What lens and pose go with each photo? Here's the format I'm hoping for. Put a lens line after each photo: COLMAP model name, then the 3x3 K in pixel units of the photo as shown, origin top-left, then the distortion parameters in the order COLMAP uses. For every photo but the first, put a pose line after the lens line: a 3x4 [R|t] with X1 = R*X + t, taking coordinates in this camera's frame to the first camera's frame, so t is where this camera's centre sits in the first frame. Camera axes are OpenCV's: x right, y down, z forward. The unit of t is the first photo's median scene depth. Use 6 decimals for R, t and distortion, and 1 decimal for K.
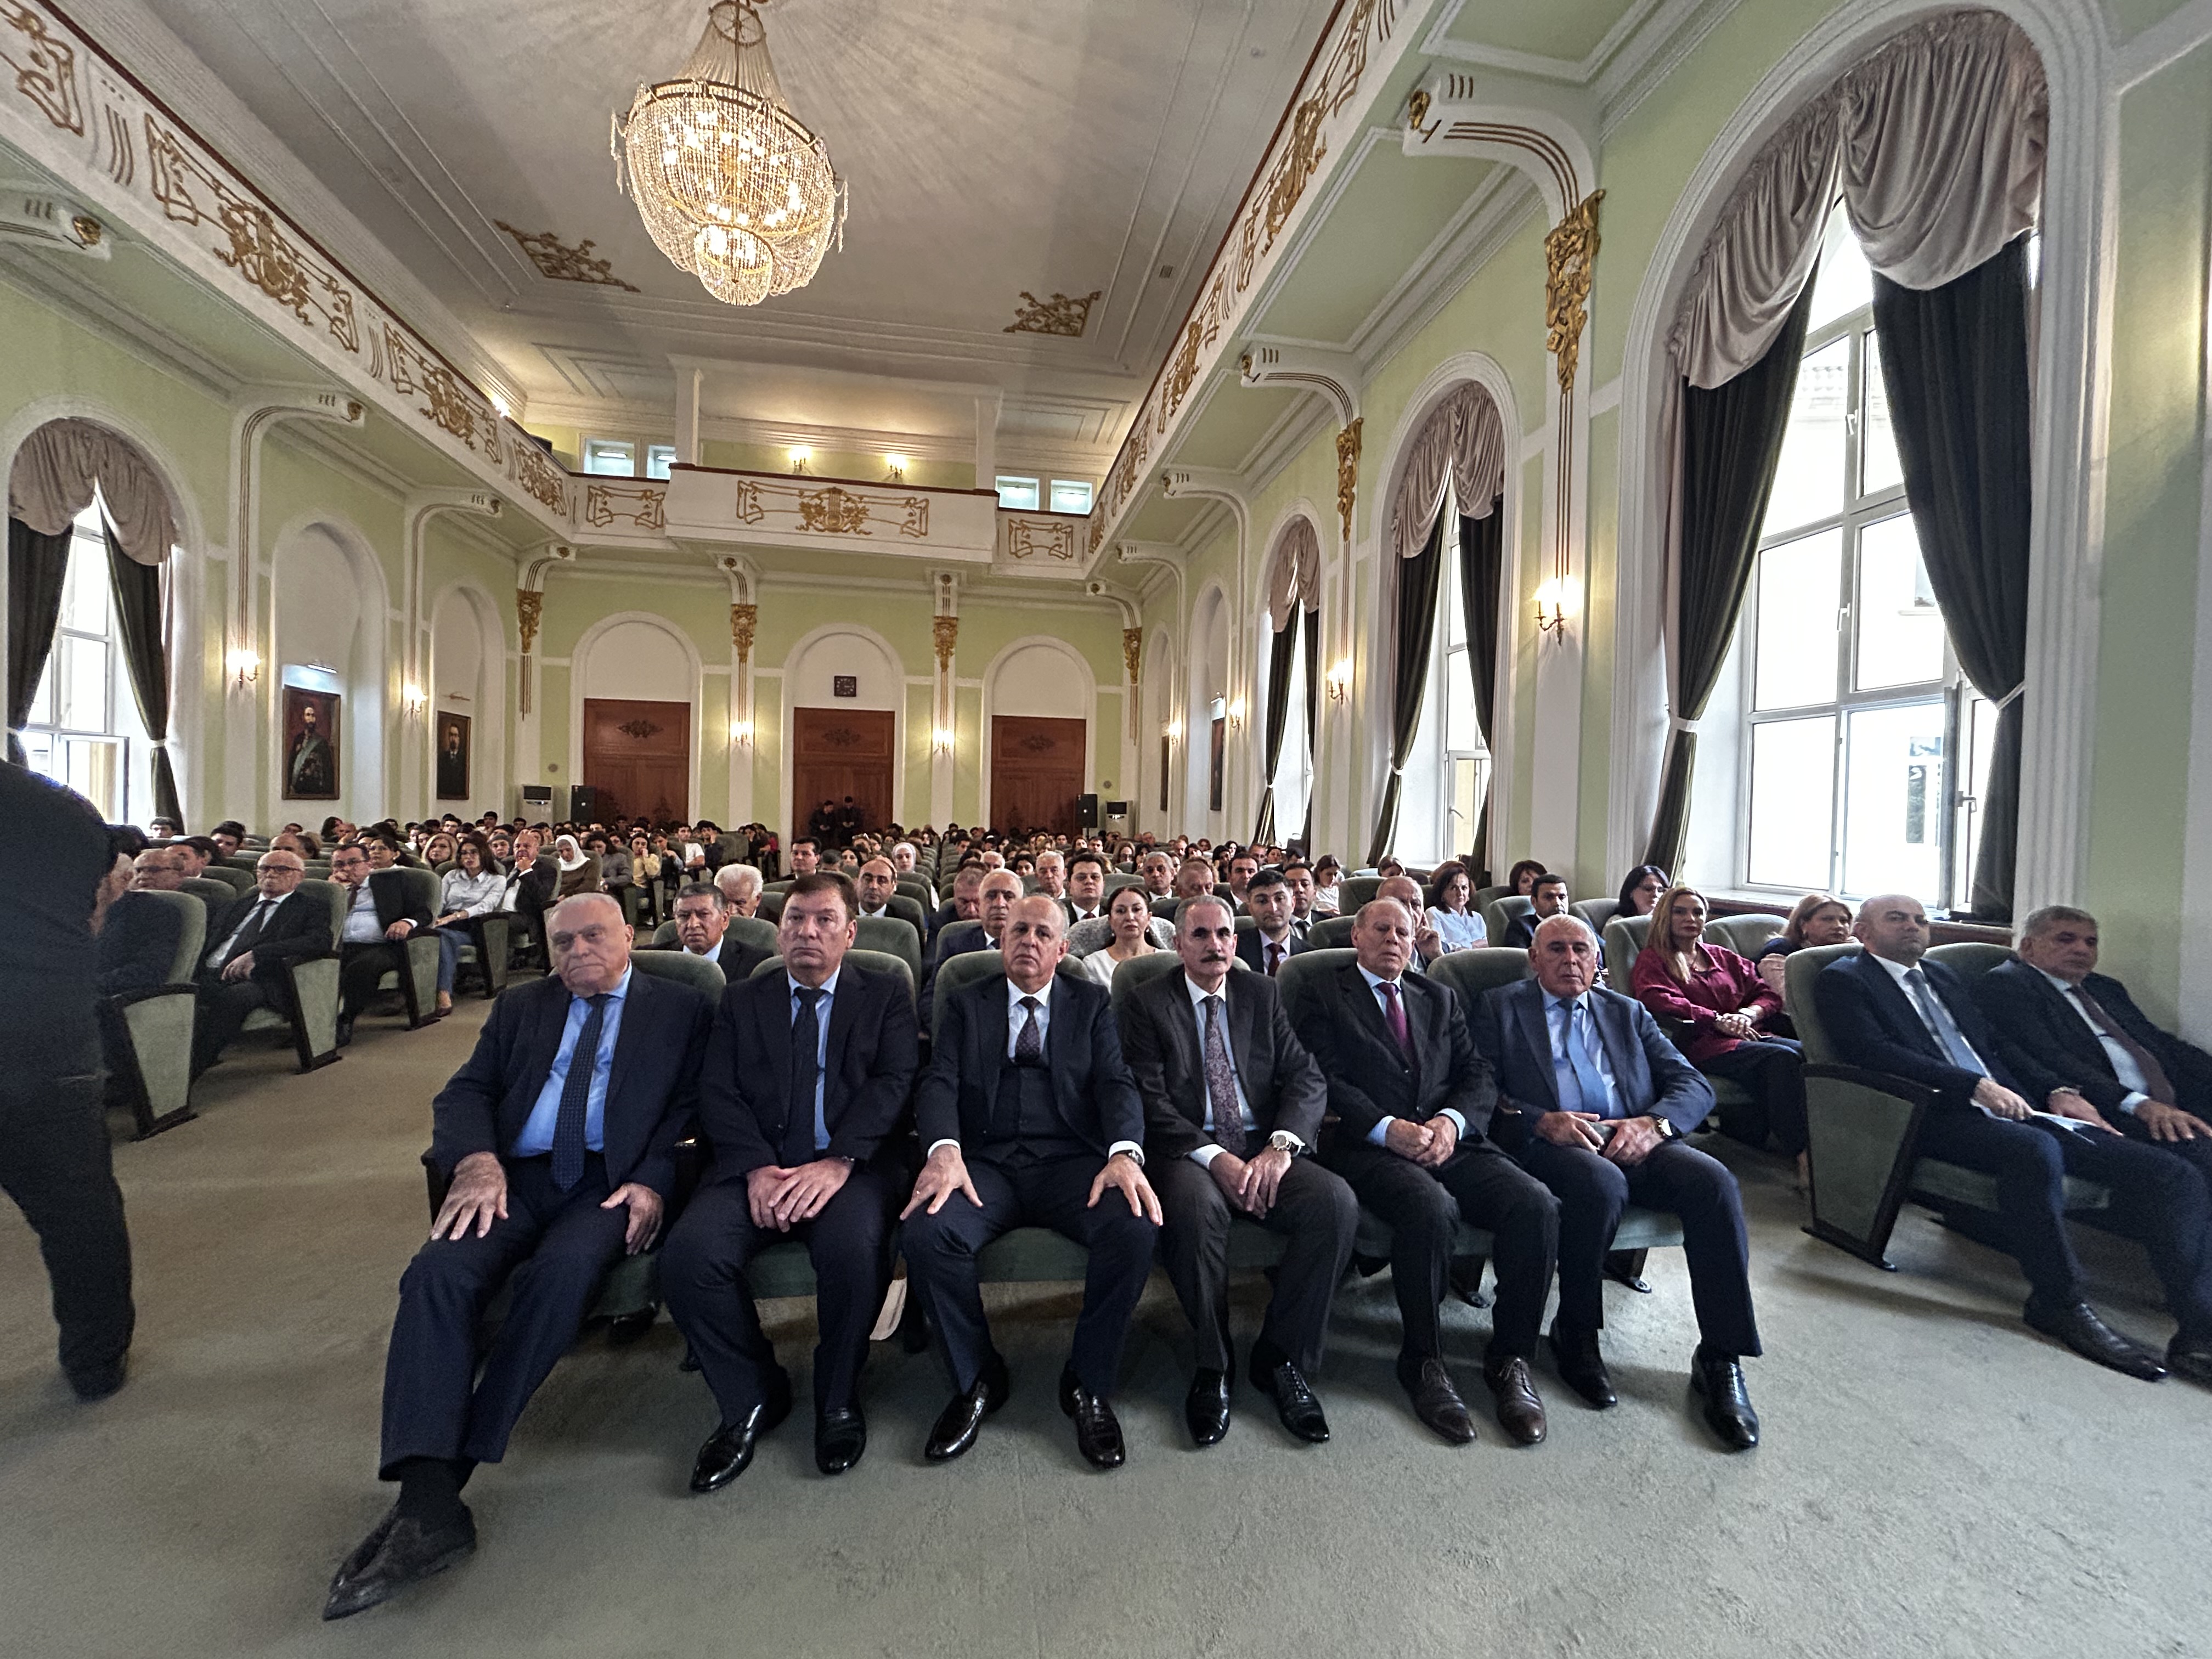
lens RADIAL K [[892.9, 0, 1096.2], [0, 892.9, 833.7], [0, 0, 1]] dist [-0.001916, 0.000165]
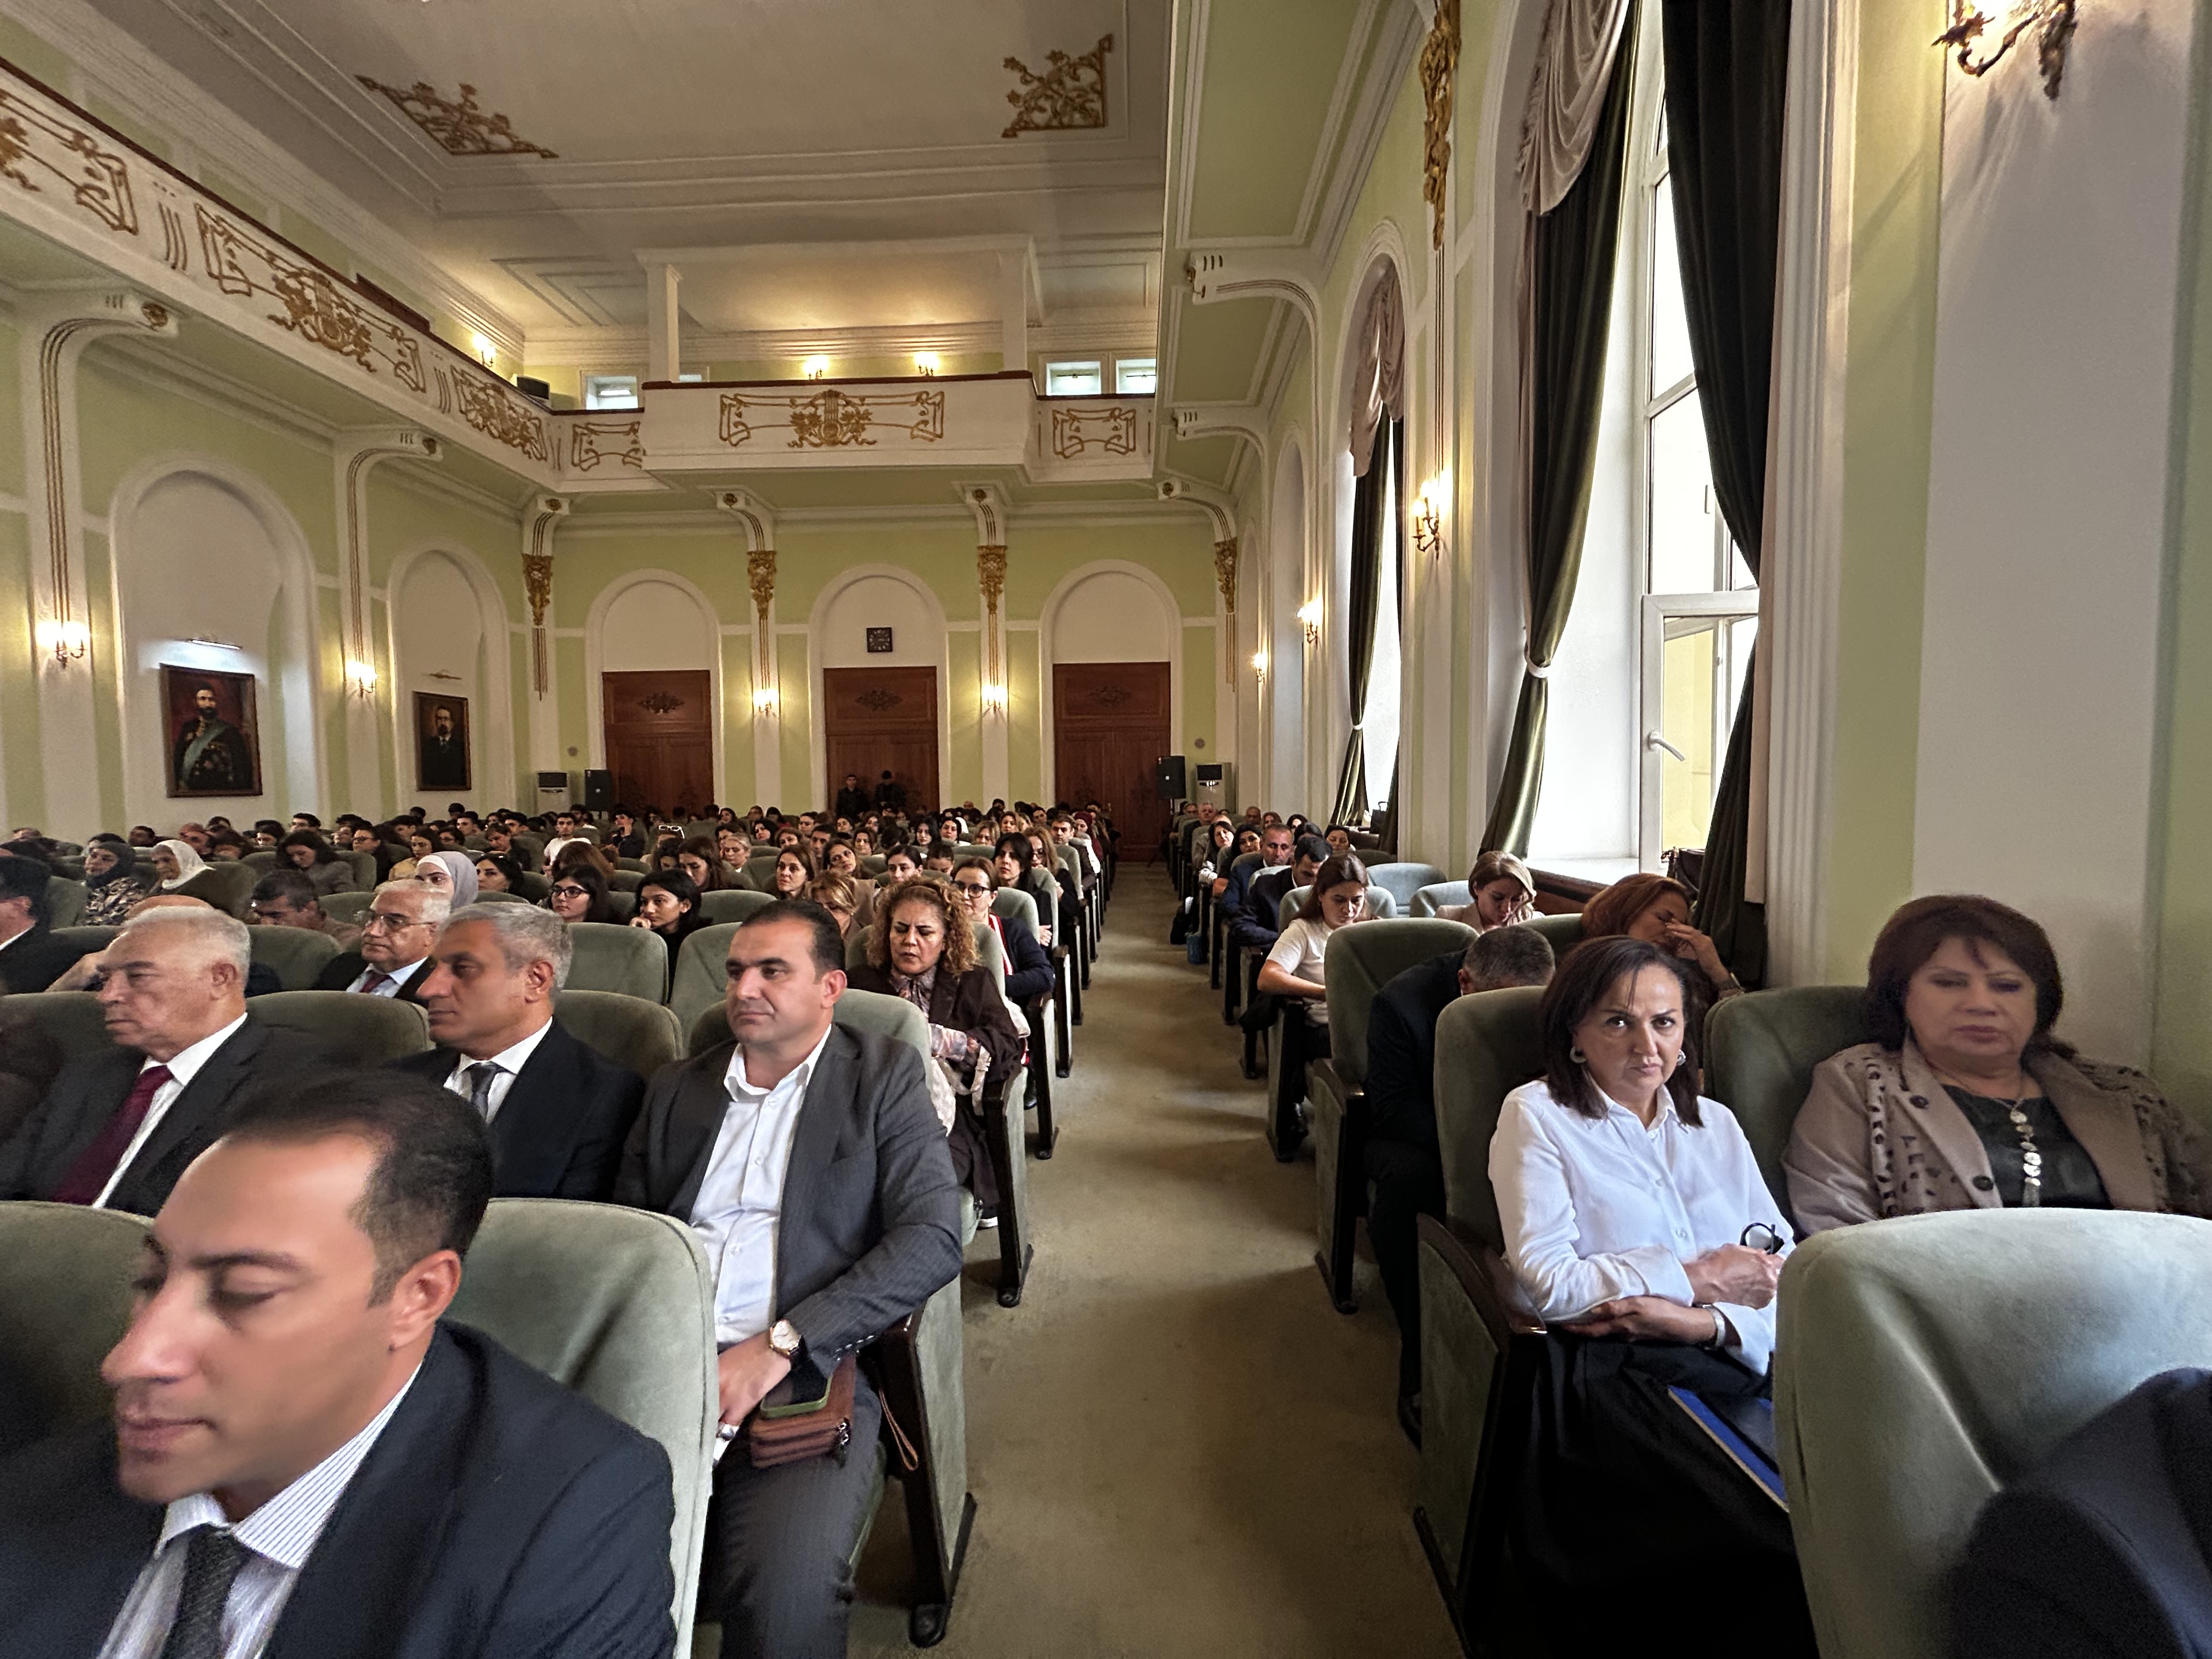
lens RADIAL K [[892.9, 0, 1096.2], [0, 892.9, 833.7], [0, 0, 1]] dist [-0.001916, 0.000165]
pose [[0.977429, -0.023618, -0.209941, 0.107563], [0.030579, 0.999083, 0.029972, -0.001390], [0.209040, -0.035715, 0.977255, 0.250388]]
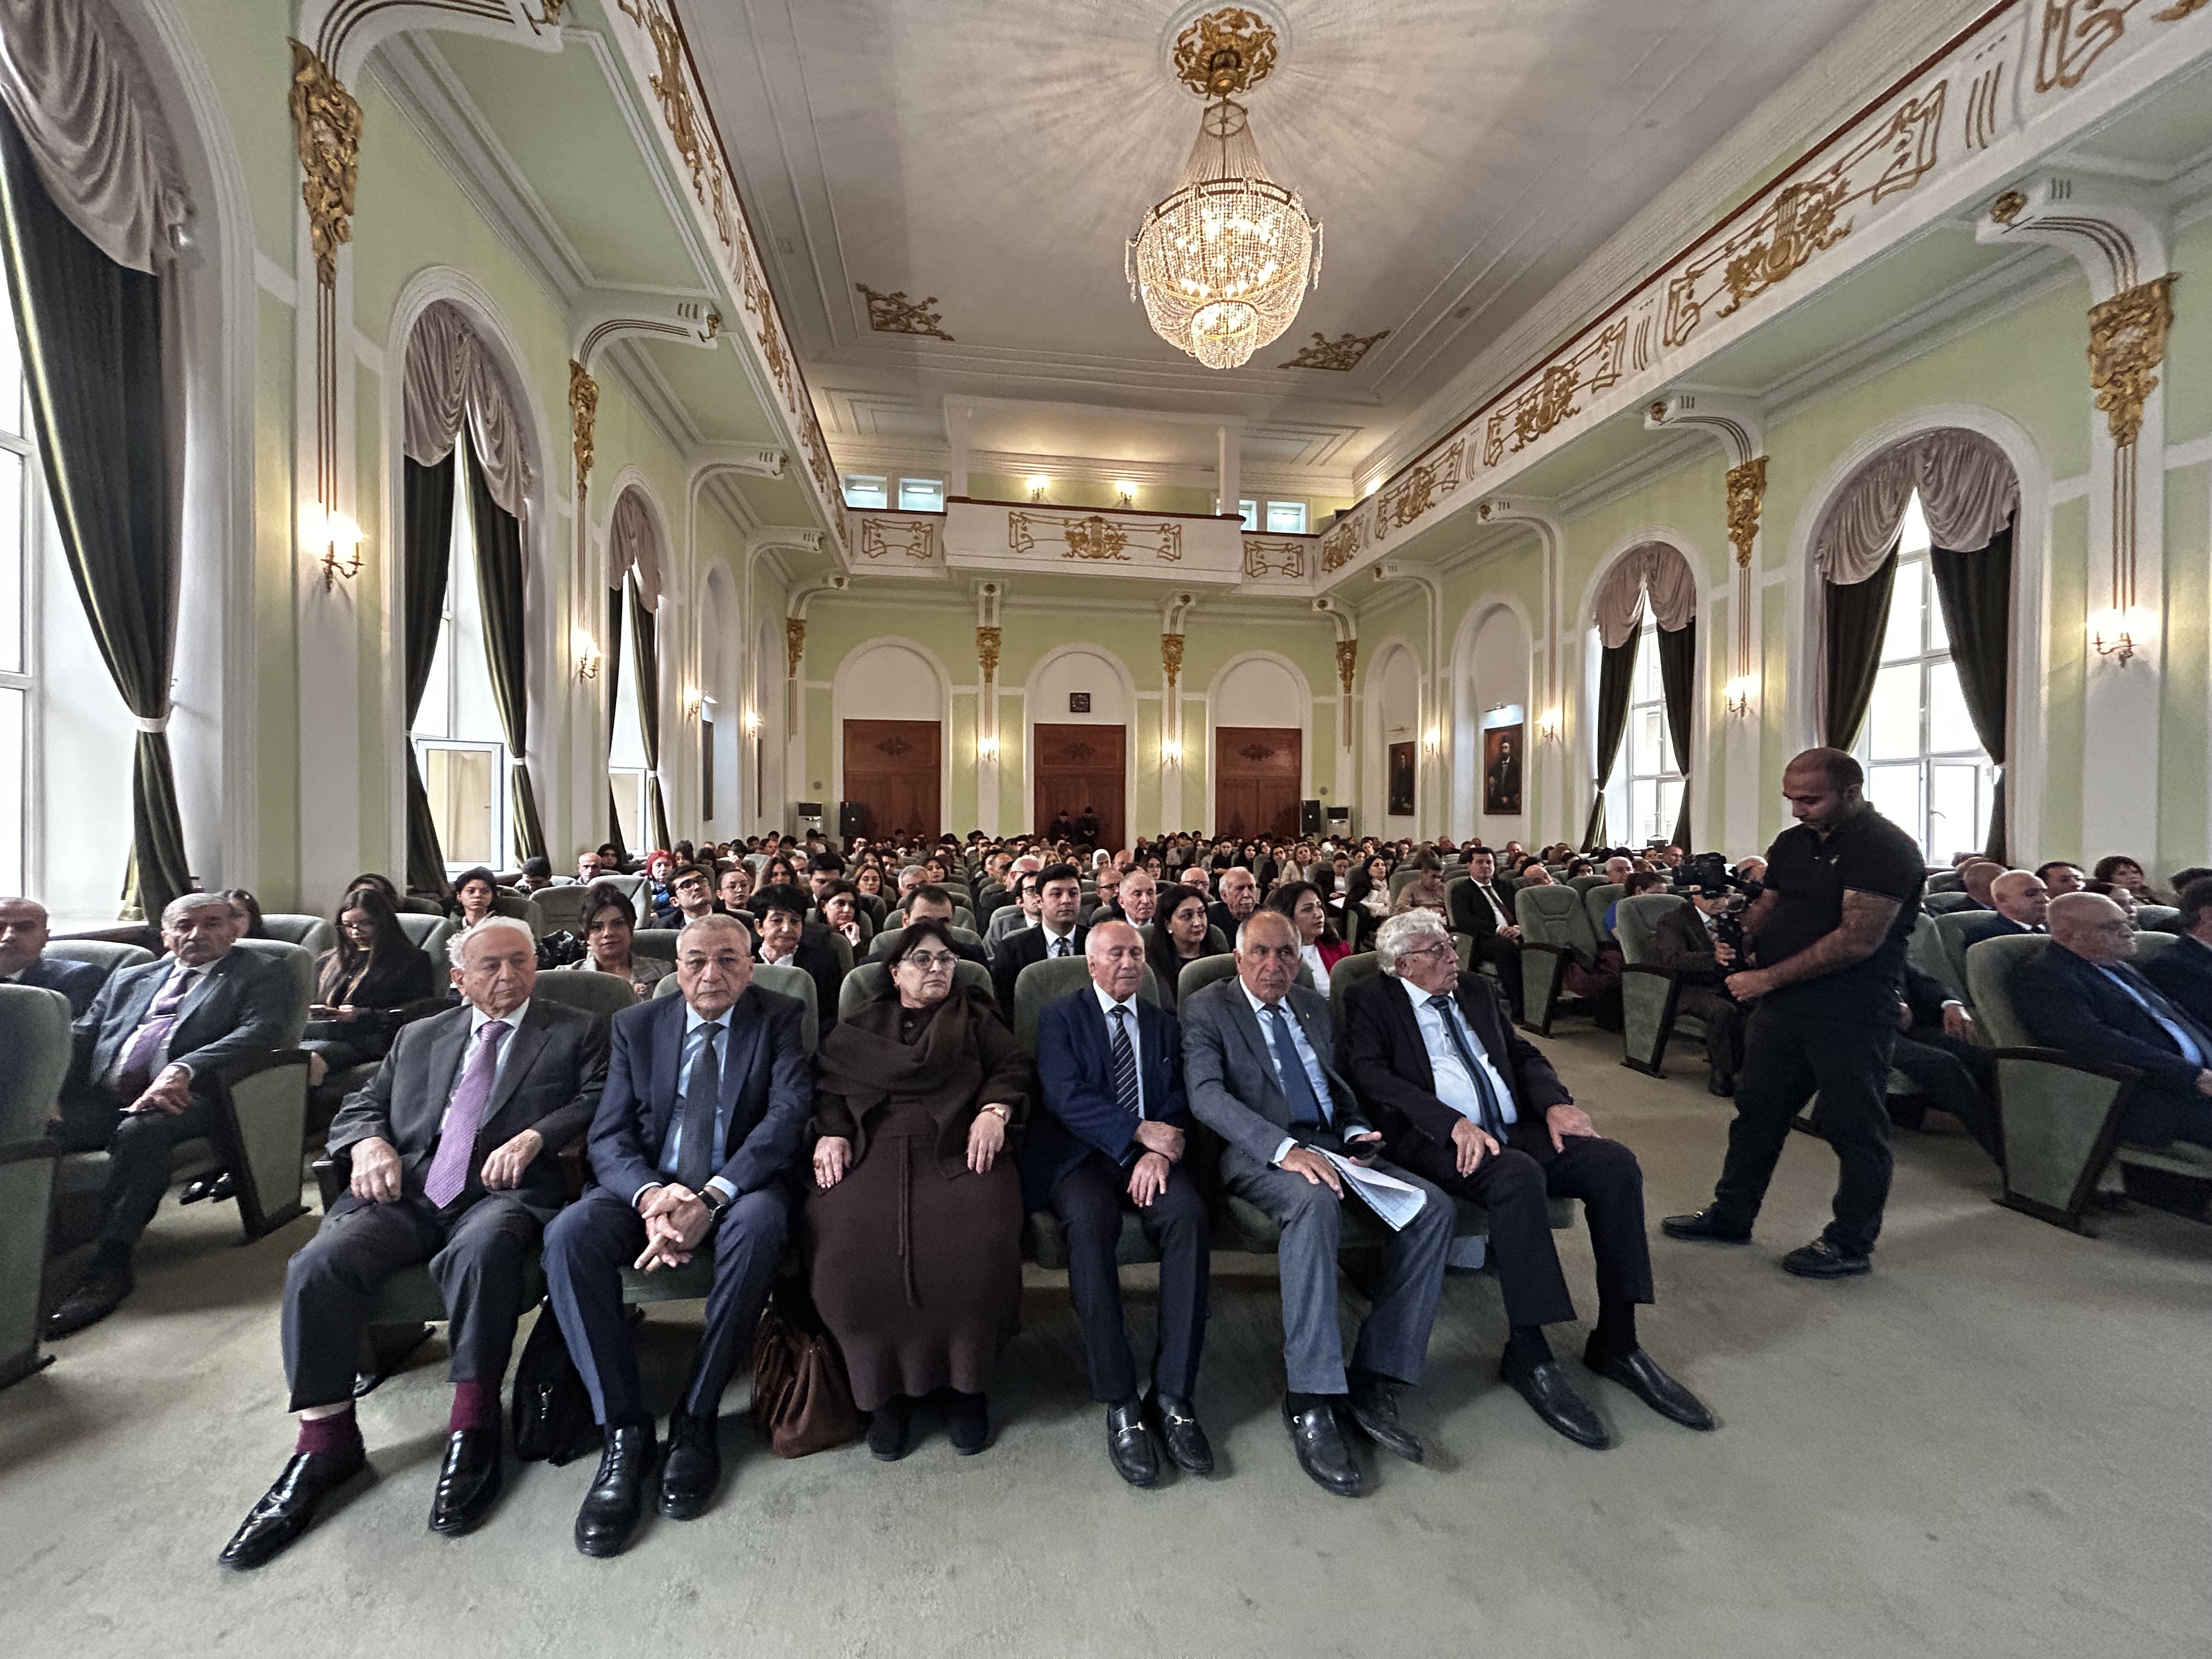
lens RADIAL K [[896.3, 0, 1099.7], [0, 896.3, 832.1], [0, 0, 1]] dist [0.008406, 0.000105]
pose [[0.999773, -0.019828, -0.007790, -0.298013], [0.019785, 0.999789, -0.005557, -0.007189], [0.007898, 0.005402, 0.999954, -0.065573]]
